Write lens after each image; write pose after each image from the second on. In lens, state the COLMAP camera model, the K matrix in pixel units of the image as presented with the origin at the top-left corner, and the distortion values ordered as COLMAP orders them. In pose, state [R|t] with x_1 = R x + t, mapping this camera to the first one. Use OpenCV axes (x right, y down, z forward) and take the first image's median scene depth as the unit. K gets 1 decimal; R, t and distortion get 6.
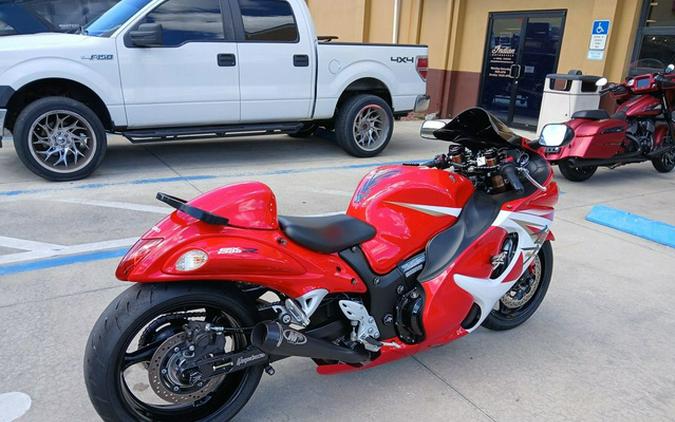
lens RADIAL K [[532.3, 0, 336.4], [0, 532.3, 271.8], [0, 0, 1]] dist [0.038864, -0.089986]
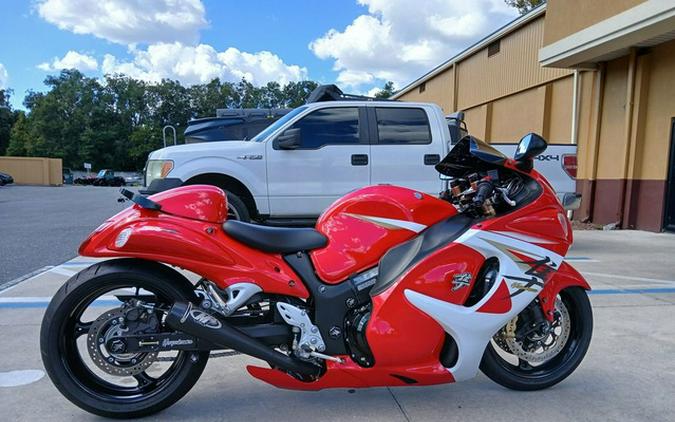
lens RADIAL K [[532.3, 0, 333.7], [0, 532.3, 267.7], [0, 0, 1]] dist [0.038864, -0.089986]
pose [[0.926969, 0.032377, -0.373737, 0.210908], [-0.121297, 0.968620, -0.216937, 0.086434], [0.354986, 0.246427, 0.901809, 0.048237]]
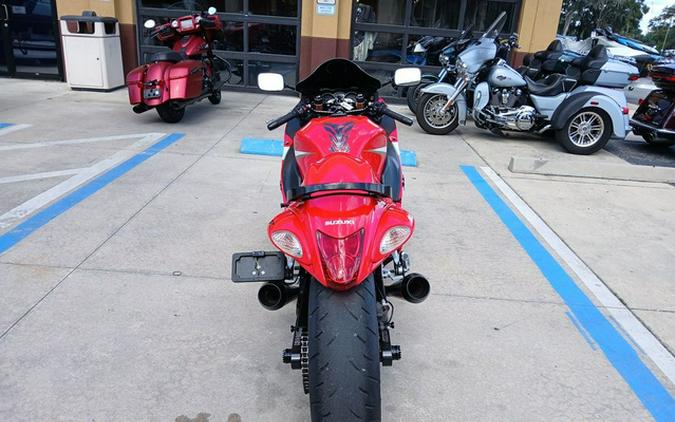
lens RADIAL K [[532.3, 0, 337.9], [0, 532.3, 272.1], [0, 0, 1]] dist [0.038864, -0.089986]
pose [[0.532600, -0.364826, 0.763701, -0.399555], [0.283243, 0.927130, 0.245366, -0.085227], [-0.797566, 0.085631, 0.597123, 0.185078]]
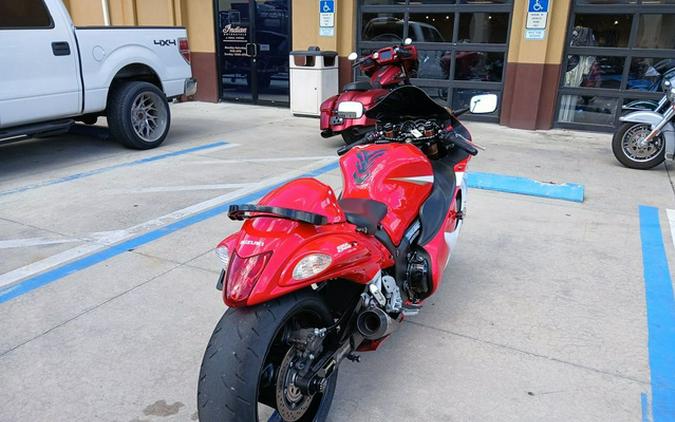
lens RADIAL K [[532.3, 0, 339.2], [0, 532.3, 269.3], [0, 0, 1]] dist [0.038864, -0.089986]
pose [[0.847387, -0.234341, 0.476466, -0.249179], [0.219635, 0.971670, 0.087280, -0.031729], [-0.483421, 0.030689, 0.874850, 0.050357]]
